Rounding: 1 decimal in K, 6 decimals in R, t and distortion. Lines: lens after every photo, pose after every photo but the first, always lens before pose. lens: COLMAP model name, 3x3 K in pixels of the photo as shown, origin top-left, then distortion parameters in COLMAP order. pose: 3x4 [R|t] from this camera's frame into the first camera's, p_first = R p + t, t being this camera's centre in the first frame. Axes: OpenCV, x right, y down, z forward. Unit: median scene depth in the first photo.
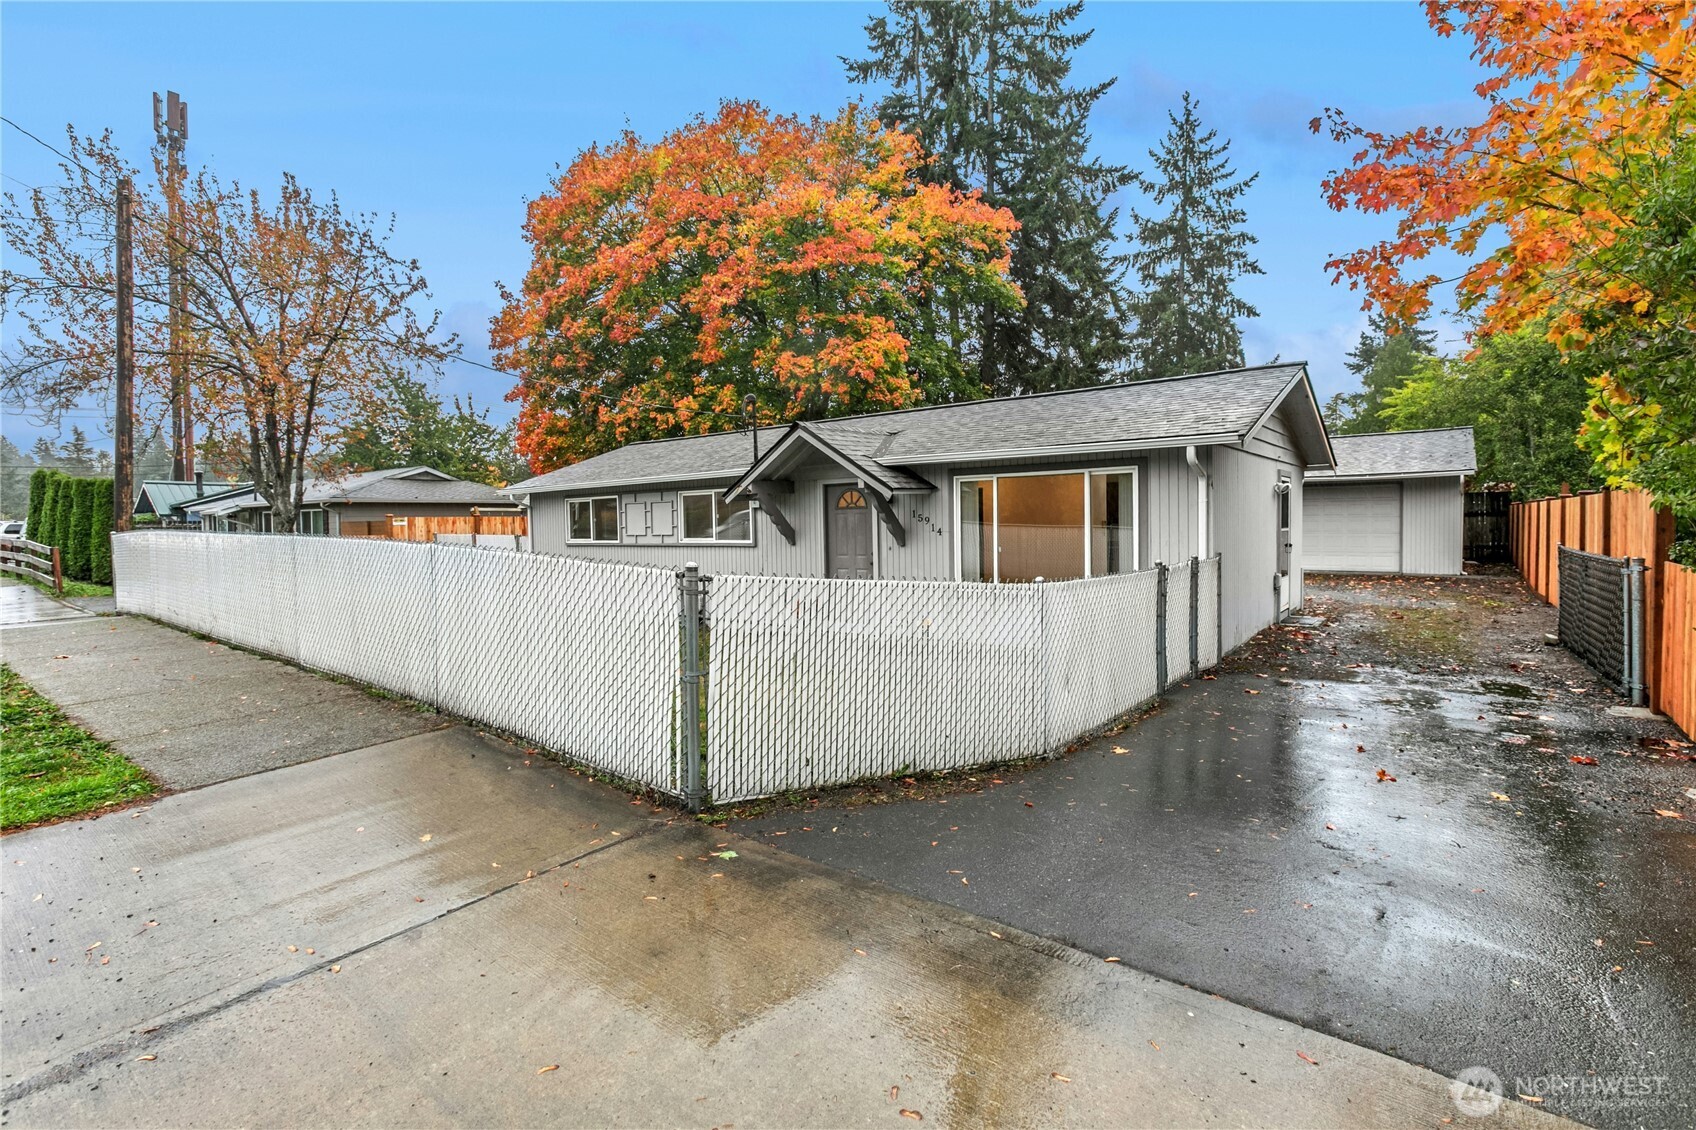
lens RADIAL K [[776.5, 0, 848.1], [0, 776.5, 544.9], [0, 0, 1]] dist [0.000358, 0.000038]
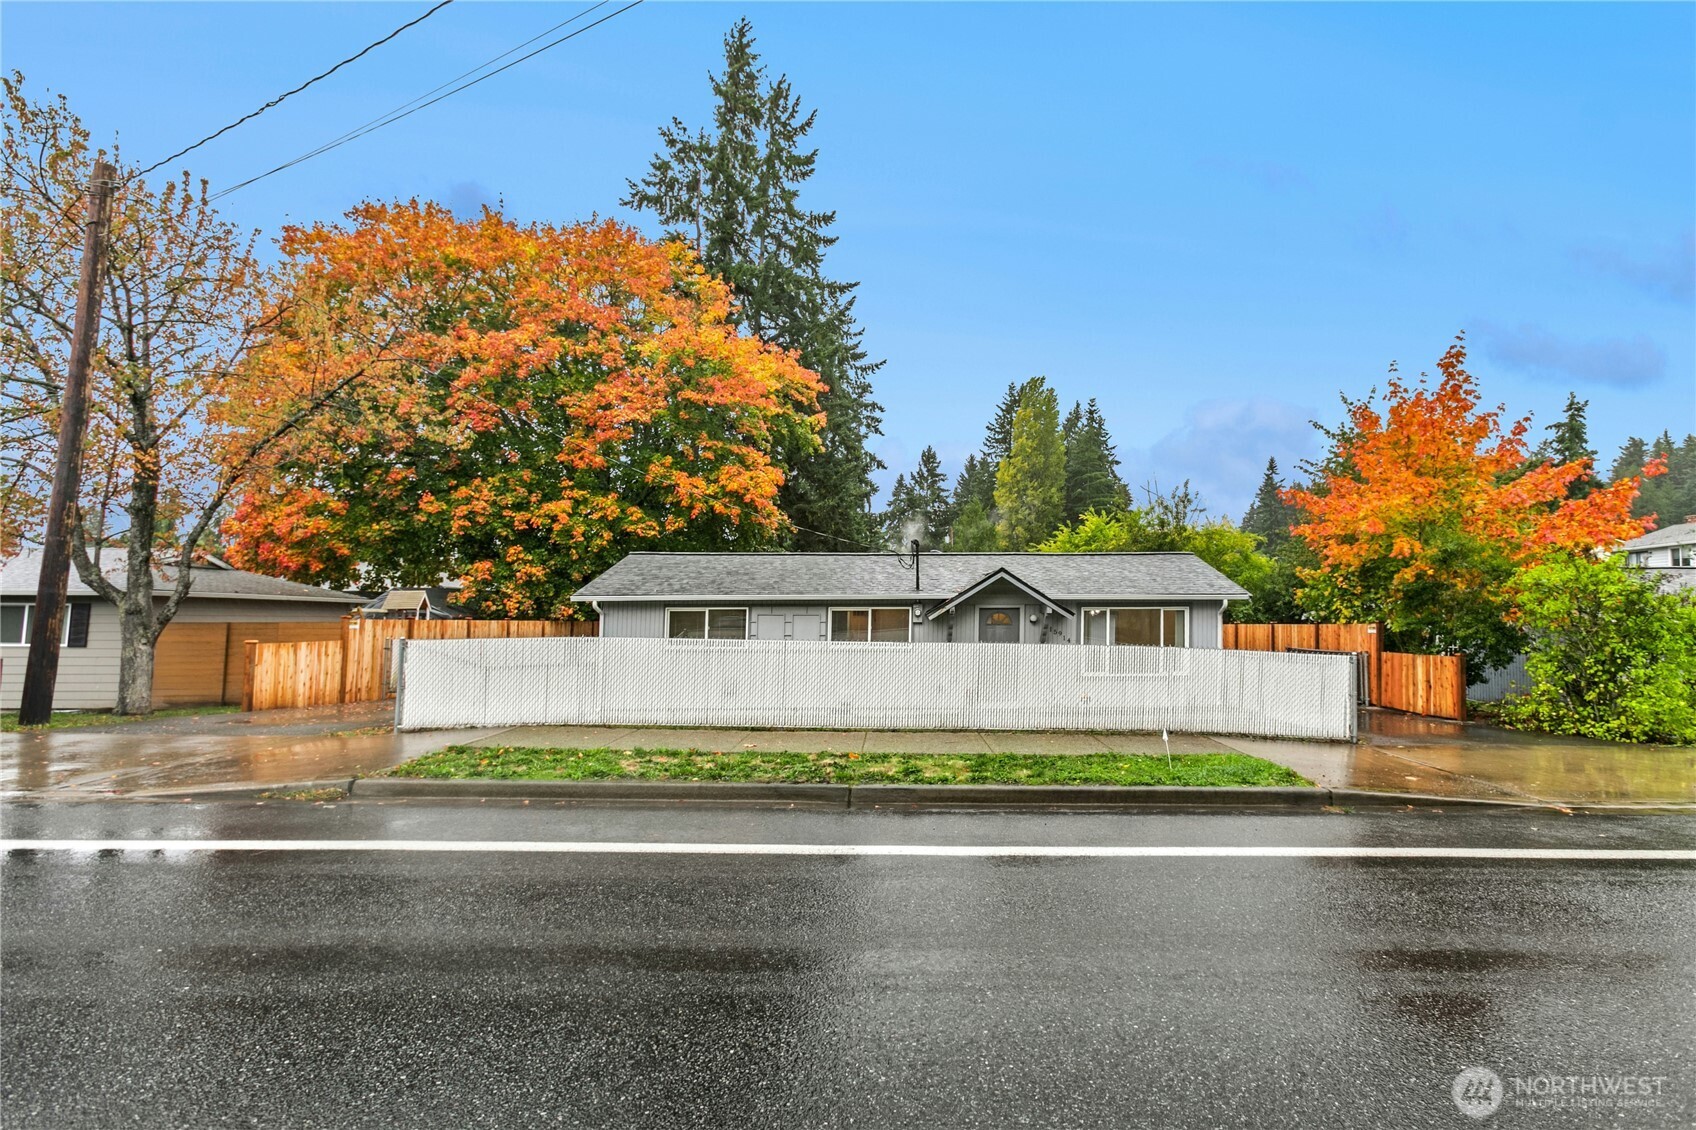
lens RADIAL K [[820.3, 0, 887.4], [0, 820.3, 568.7], [0, 0, 1]] dist [-0.001709, -0.000068]
pose [[0.782895, 0.061438, 0.619113, -0.545976], [0.003693, 0.994636, -0.103373, 0.002994], [-0.622143, 0.083217, 0.778468, -0.040503]]
